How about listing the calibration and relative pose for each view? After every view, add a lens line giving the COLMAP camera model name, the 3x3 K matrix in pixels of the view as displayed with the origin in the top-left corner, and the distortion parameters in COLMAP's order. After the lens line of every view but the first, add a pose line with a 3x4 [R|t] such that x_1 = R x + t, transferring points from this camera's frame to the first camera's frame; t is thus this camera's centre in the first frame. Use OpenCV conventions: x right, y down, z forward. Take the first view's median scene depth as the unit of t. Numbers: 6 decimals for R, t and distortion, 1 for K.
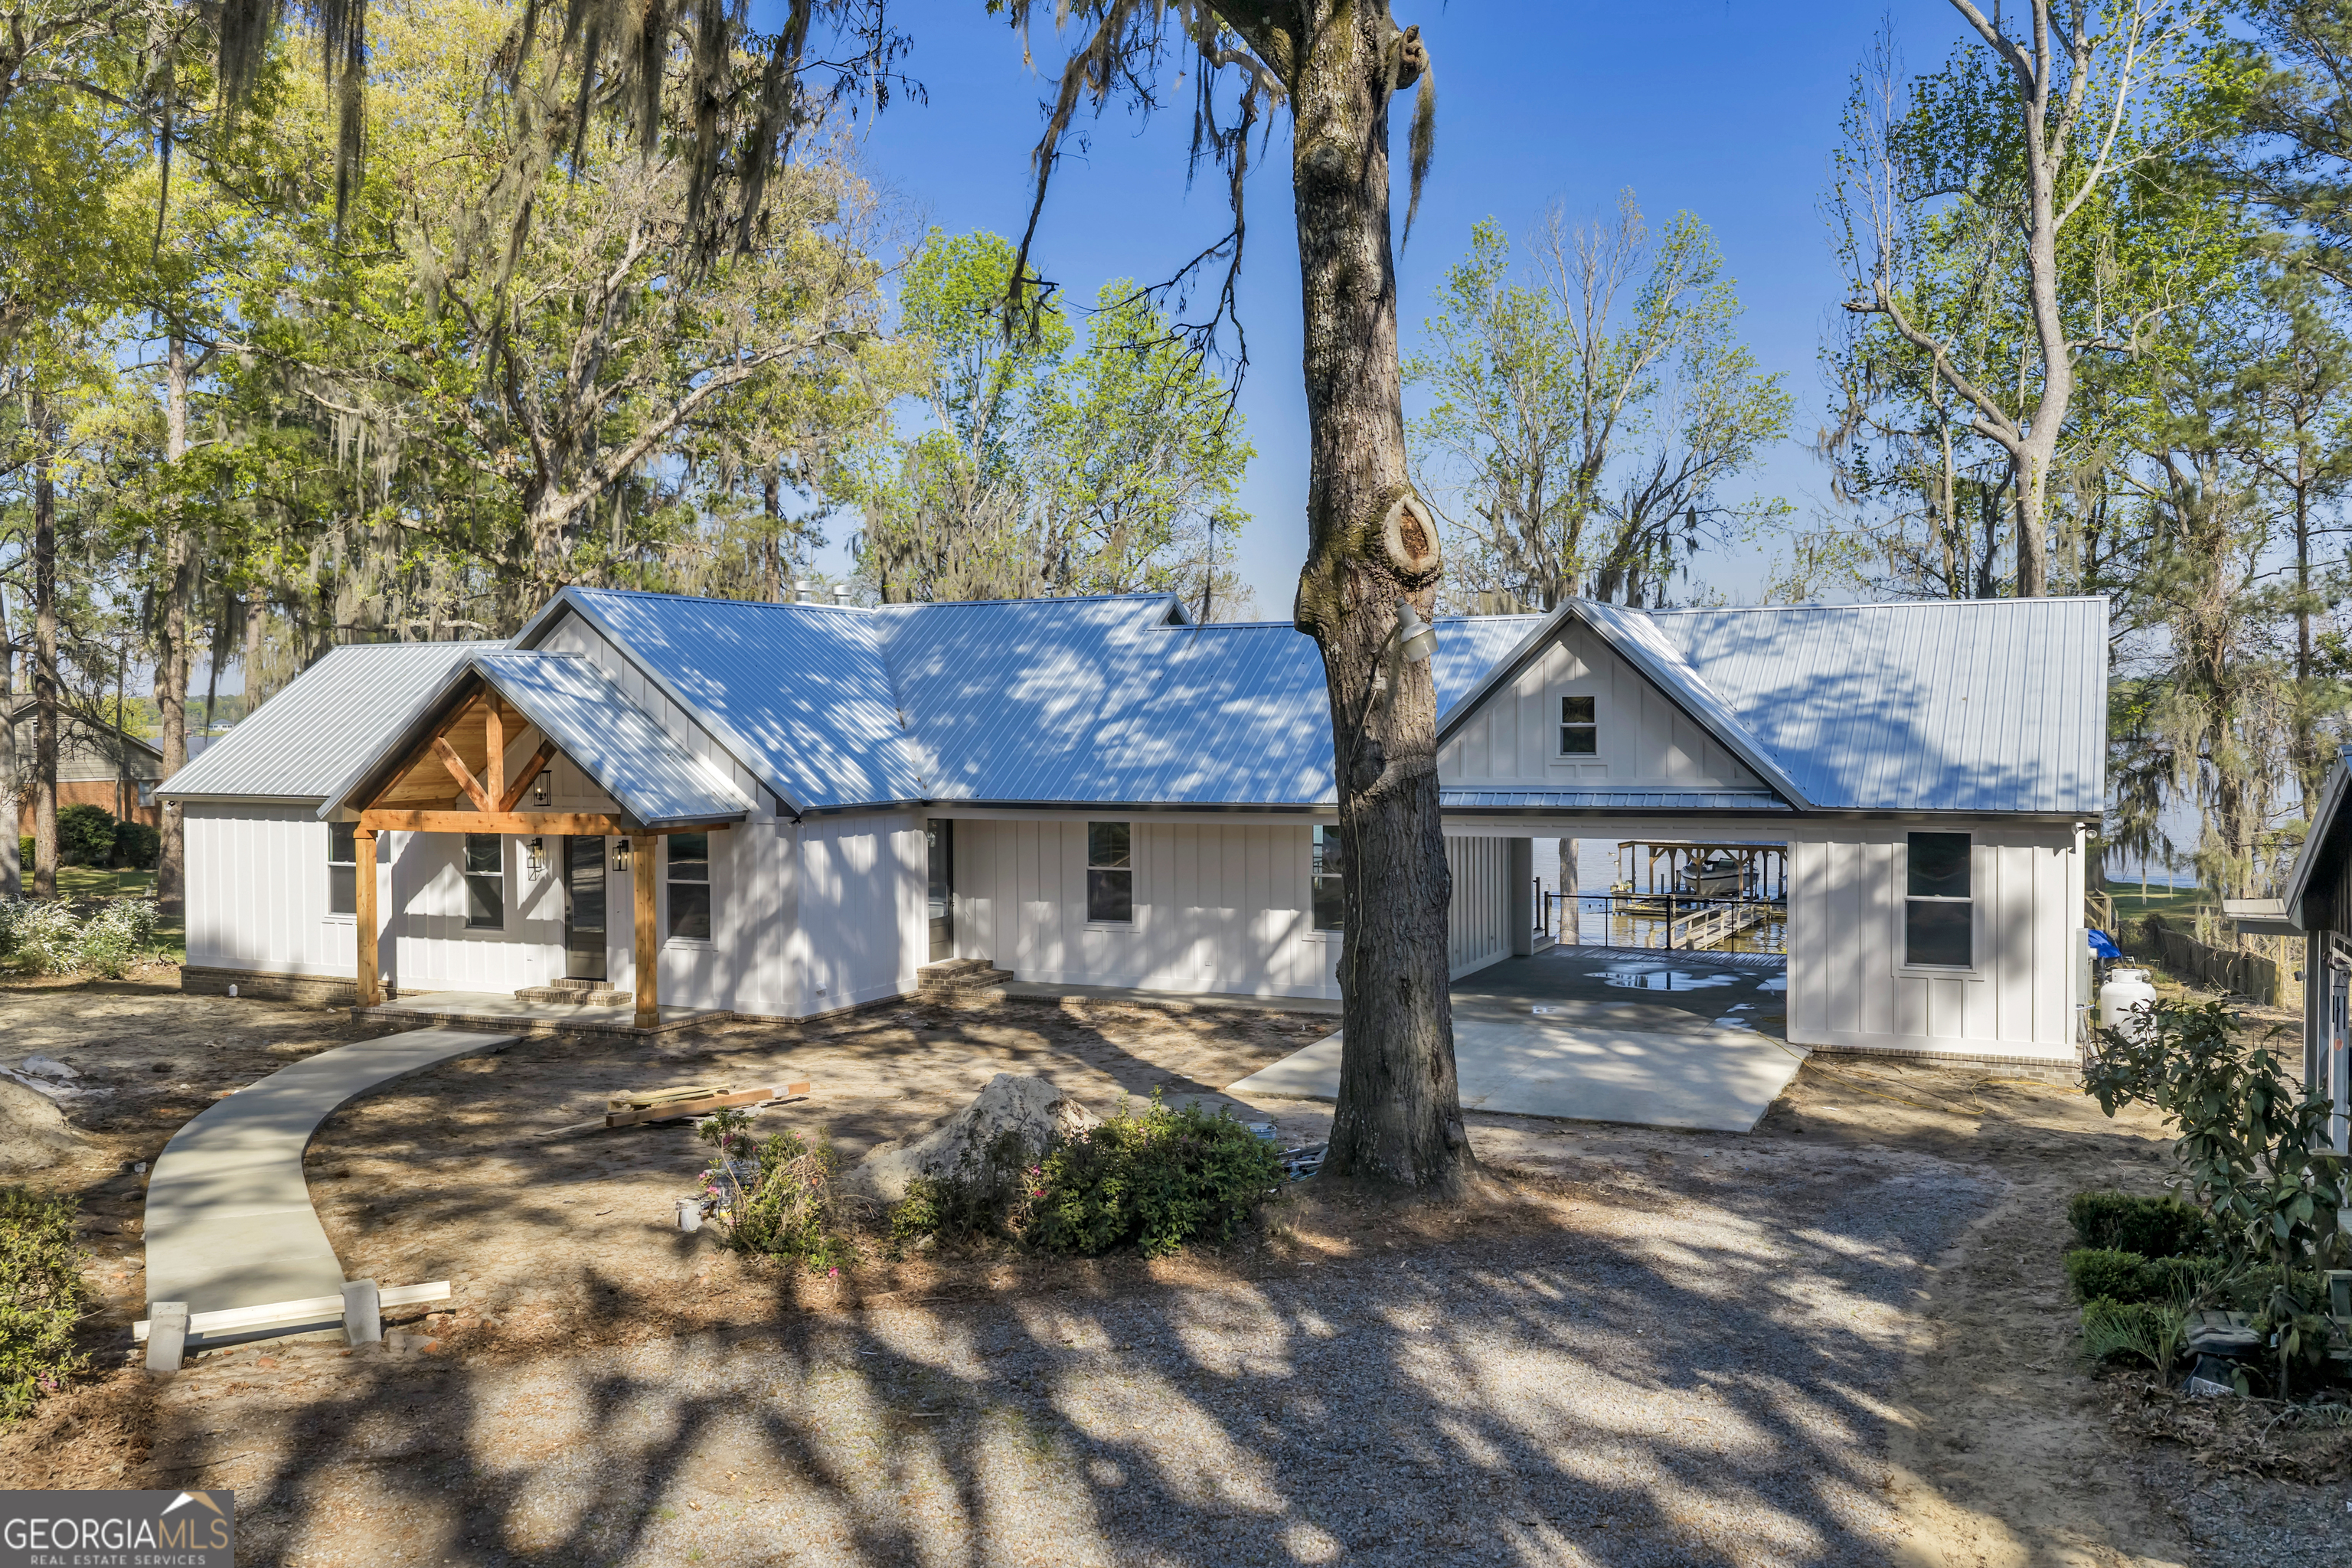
lens RADIAL K [[1855.4, 0, 1175.9], [0, 1855.4, 776.0], [0, 0, 1]] dist [0.019540, 0.006342]
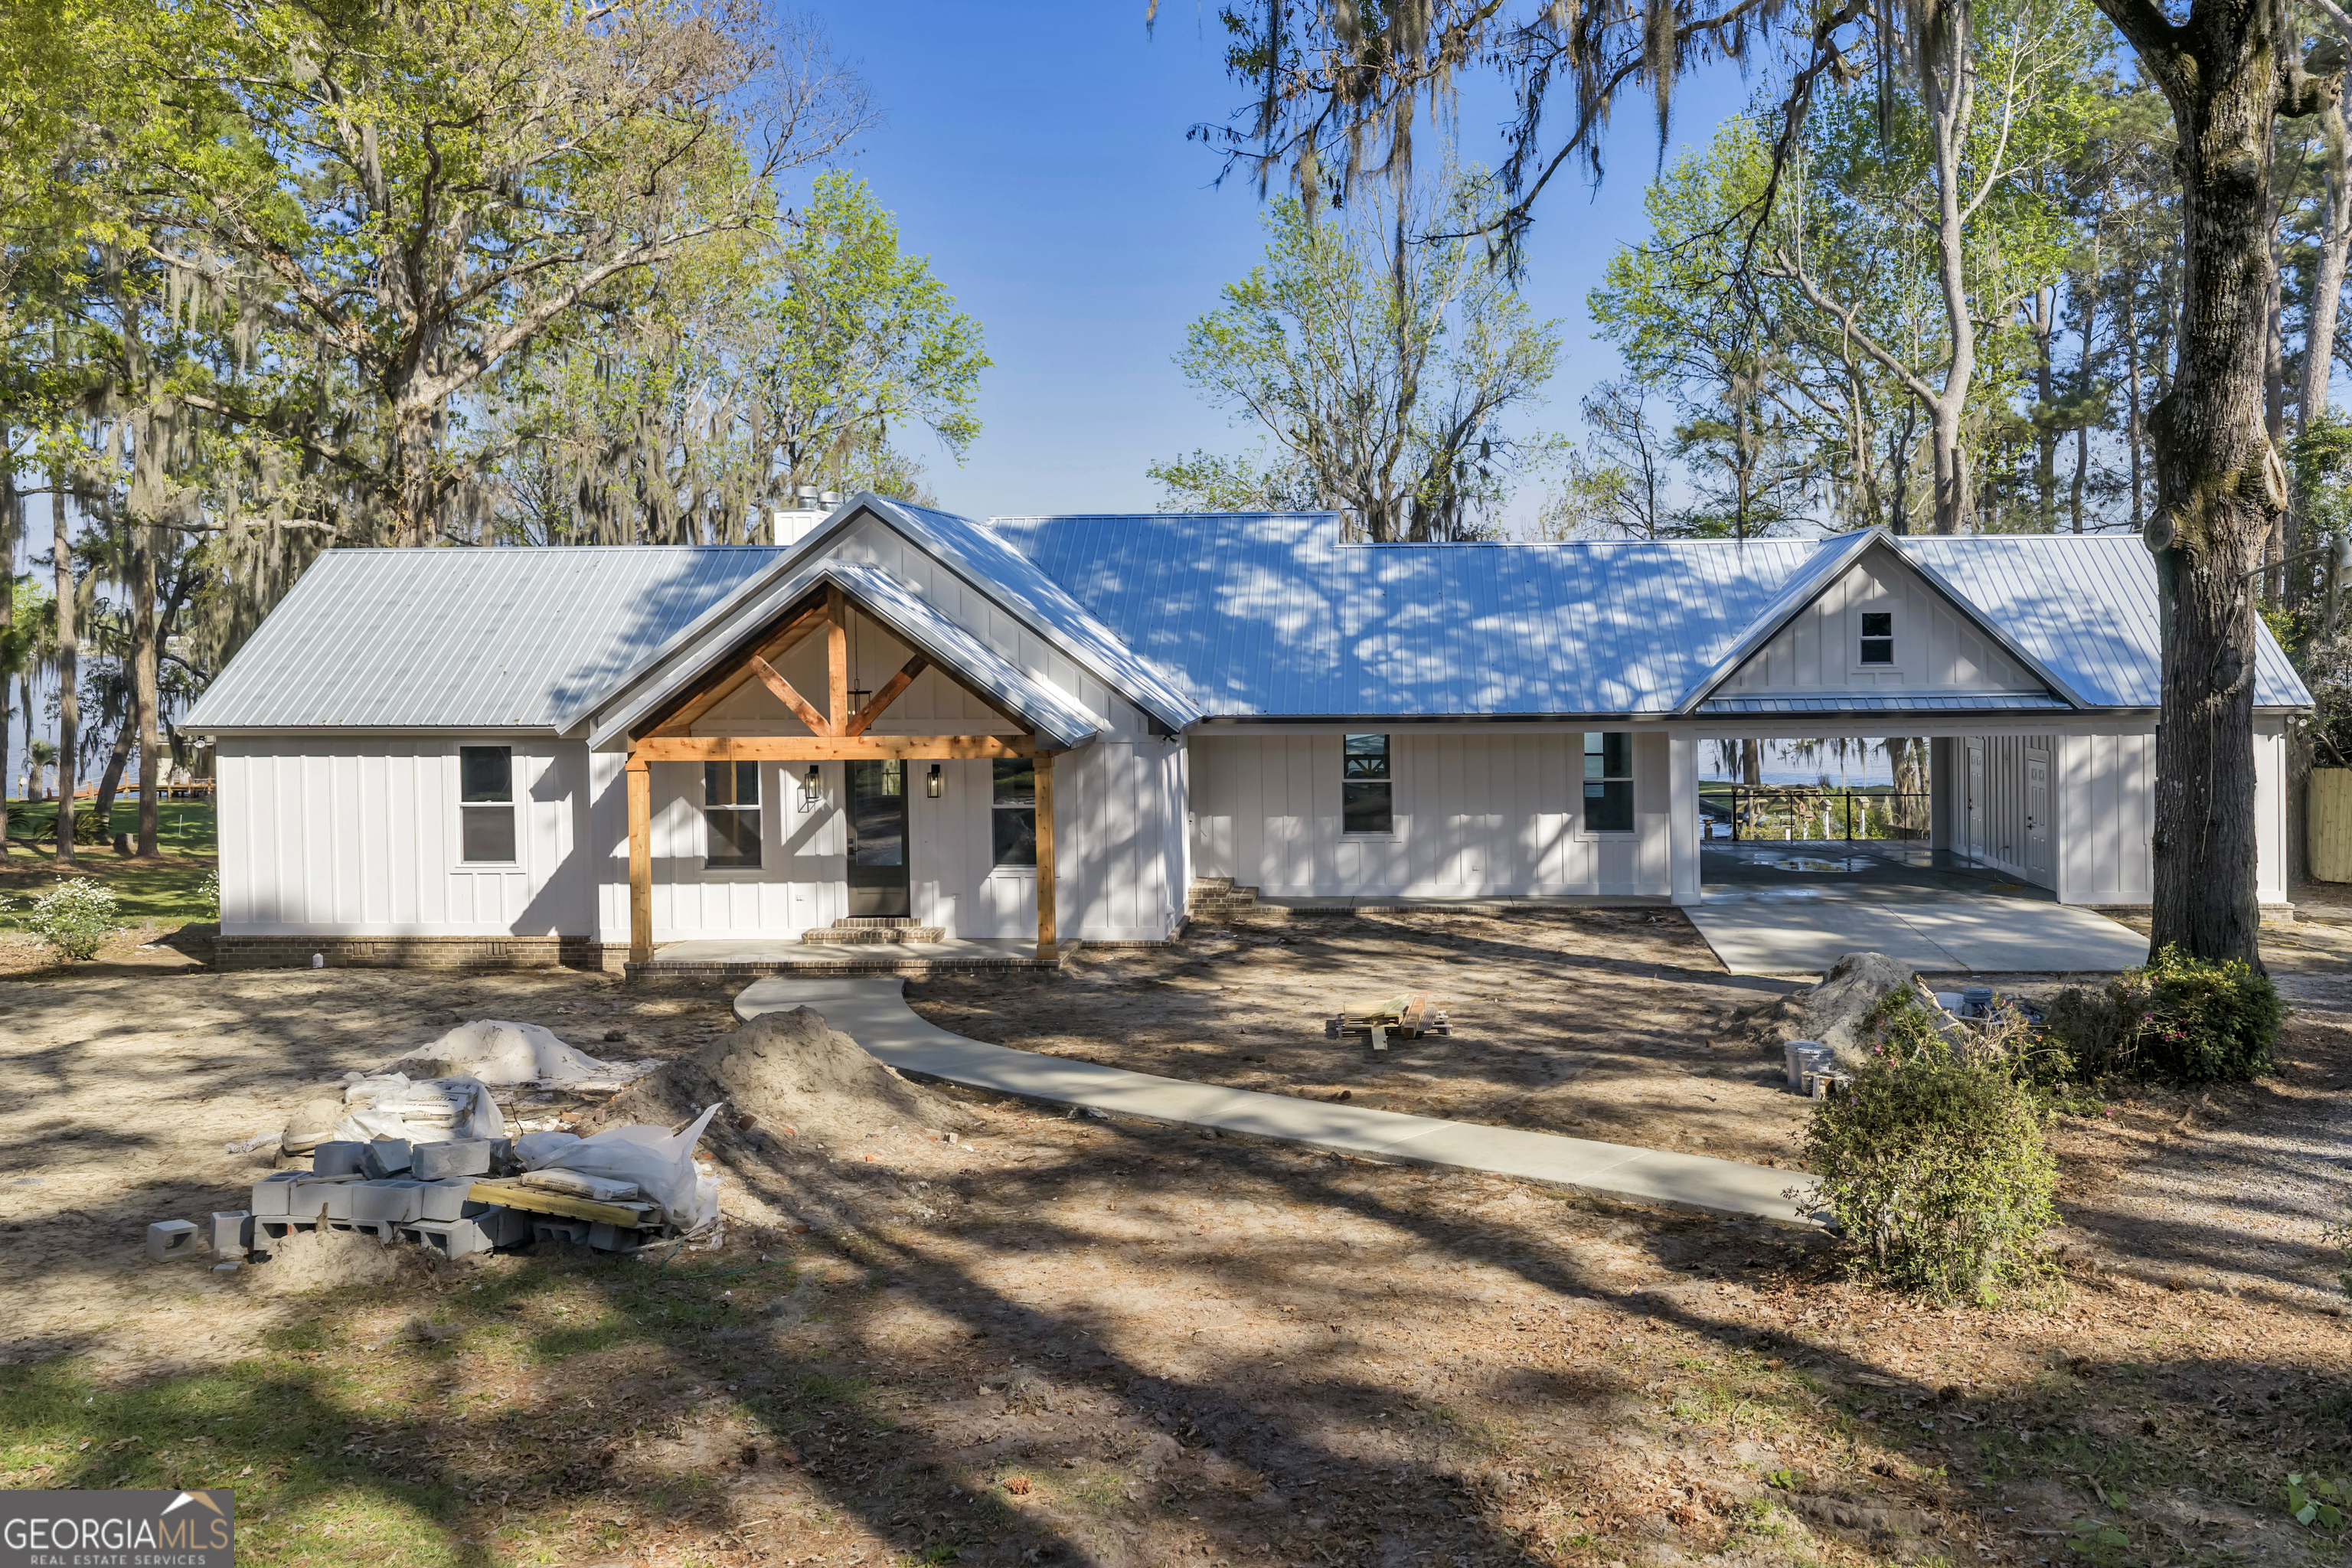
lens RADIAL K [[1990.2, 0, 1145.1], [0, 1990.2, 673.6], [0, 0, 1]] dist [0.010632, -0.001061]
pose [[0.927987, -0.006985, 0.372547, -0.555473], [0.012701, 0.999836, -0.012891, 0.002703], [-0.372396, 0.016694, 0.927924, 0.033699]]
